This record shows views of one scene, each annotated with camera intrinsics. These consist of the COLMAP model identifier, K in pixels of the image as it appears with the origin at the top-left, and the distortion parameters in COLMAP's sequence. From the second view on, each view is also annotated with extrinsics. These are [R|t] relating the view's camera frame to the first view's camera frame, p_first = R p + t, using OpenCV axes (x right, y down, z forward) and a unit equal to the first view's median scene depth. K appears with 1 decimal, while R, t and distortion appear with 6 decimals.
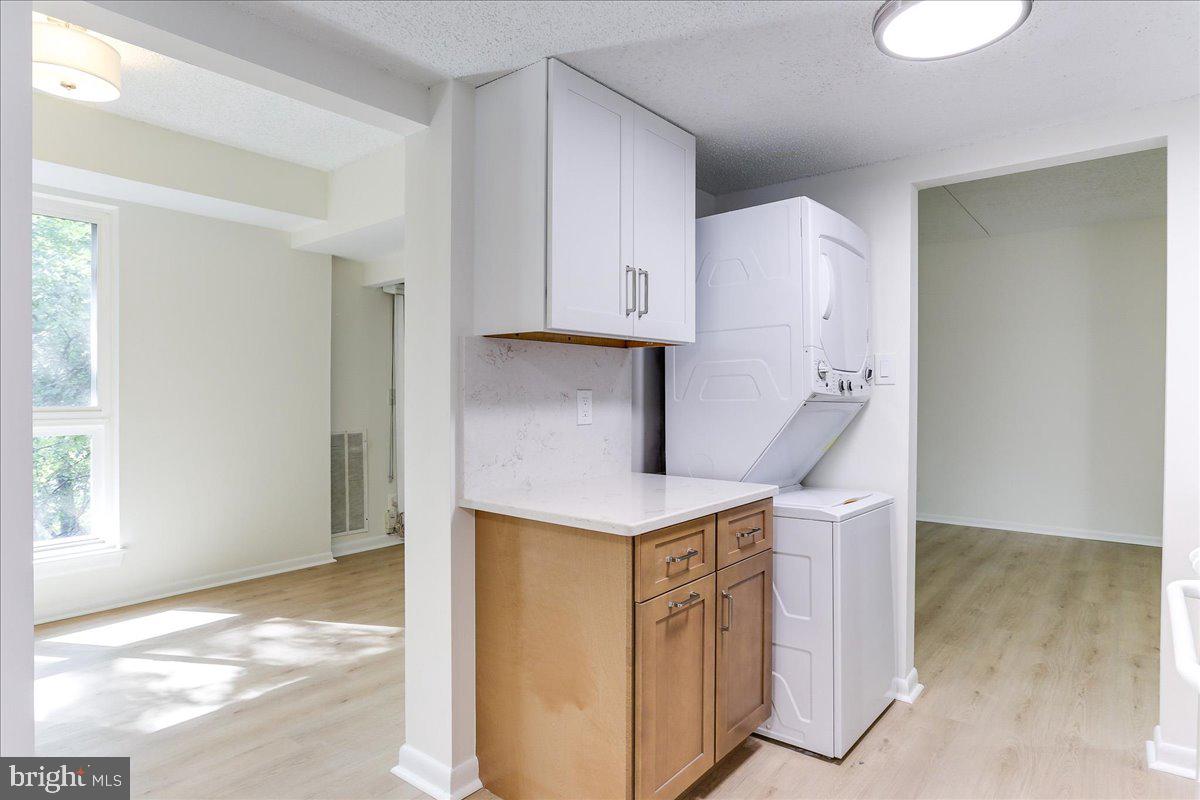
lens RADIAL K [[672.9, 0, 580.2], [0, 672.9, 395.6], [0, 0, 1]] dist [-0.018876, 0.000513]
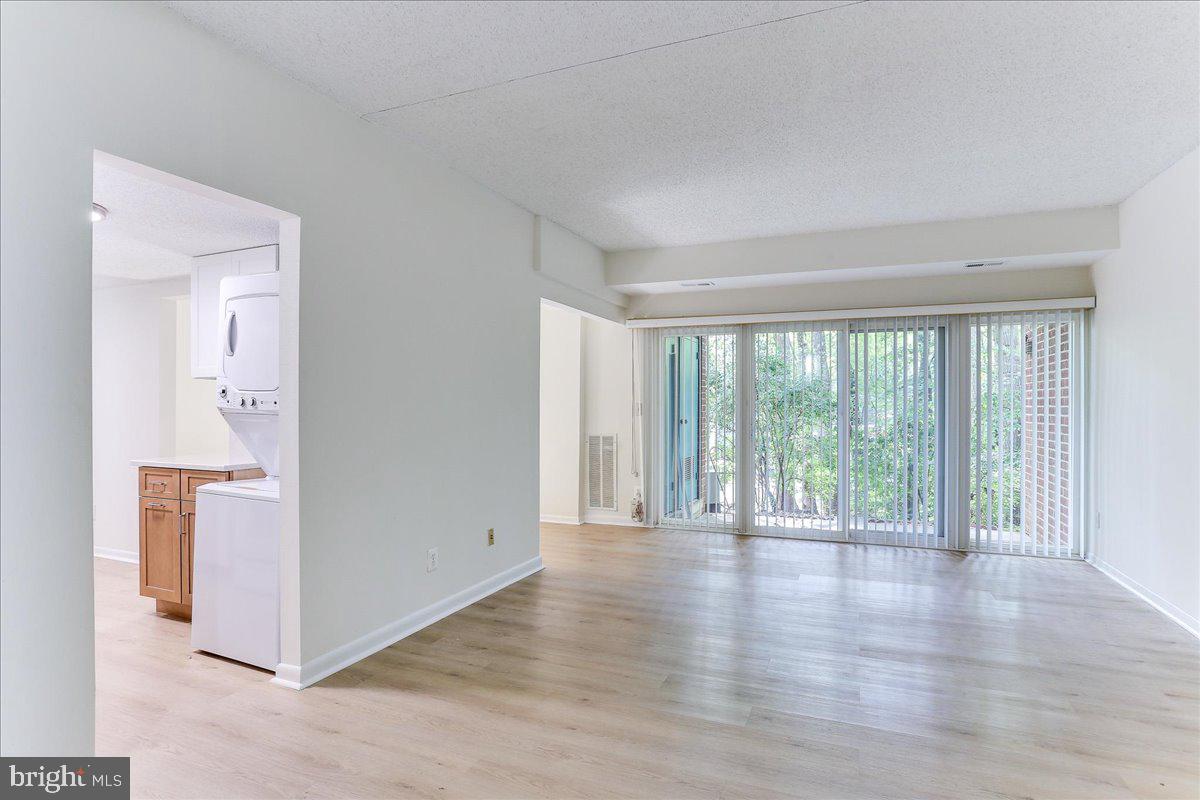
lens RADIAL K [[605.7, 0, 596.2], [0, 605.7, 396.1], [0, 0, 1]] dist [-0.016641, 0.005811]
pose [[0.300176, -0.006889, -0.953859, 0.833479], [-0.012934, 0.999853, -0.011292, -0.010487], [0.953796, 0.015727, 0.300043, 0.617594]]
